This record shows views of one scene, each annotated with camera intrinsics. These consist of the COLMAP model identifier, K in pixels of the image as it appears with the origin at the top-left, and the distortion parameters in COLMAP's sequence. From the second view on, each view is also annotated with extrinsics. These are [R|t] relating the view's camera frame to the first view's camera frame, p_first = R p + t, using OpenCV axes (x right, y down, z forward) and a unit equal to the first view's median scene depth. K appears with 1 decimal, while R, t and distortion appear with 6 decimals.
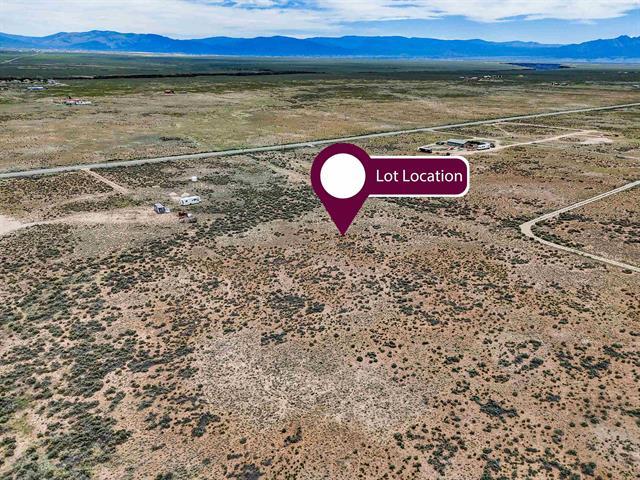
lens RADIAL K [[472.0, 0, 321.3], [0, 472.0, 241.9], [0, 0, 1]] dist [0.039768, -0.022011]
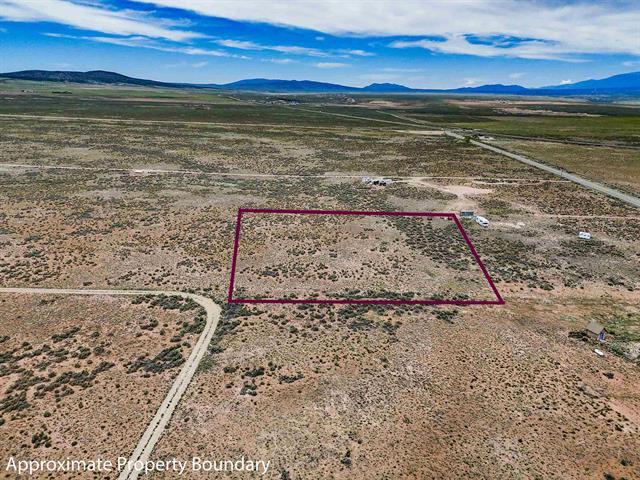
lens RADIAL K [[472.0, 0, 318.1], [0, 472.0, 239.8], [0, 0, 1]] dist [0.039768, -0.022011]
pose [[-0.631265, 0.210558, -0.746438, 0.878443], [-0.308037, 0.815204, 0.490464, -0.537029], [0.711770, 0.539543, -0.449751, 1.444186]]
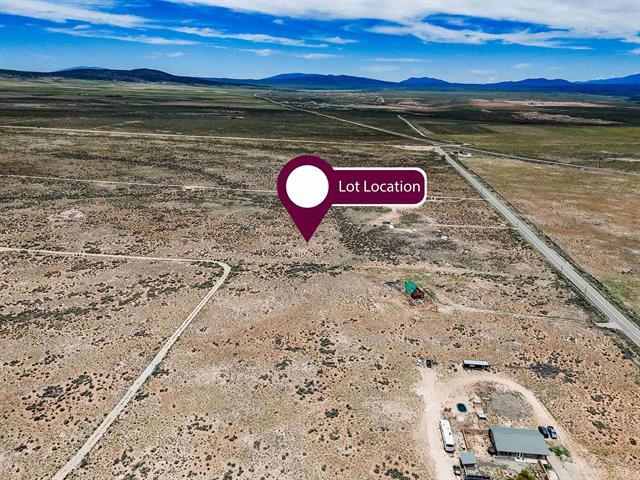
lens RADIAL K [[472.0, 0, 323.4], [0, 472.0, 241.3], [0, 0, 1]] dist [0.039768, -0.022011]
pose [[-0.680514, 0.206723, -0.702970, 1.342407], [-0.296103, 0.799970, 0.521892, -1.044423], [0.670241, 0.563307, -0.483180, 1.998449]]
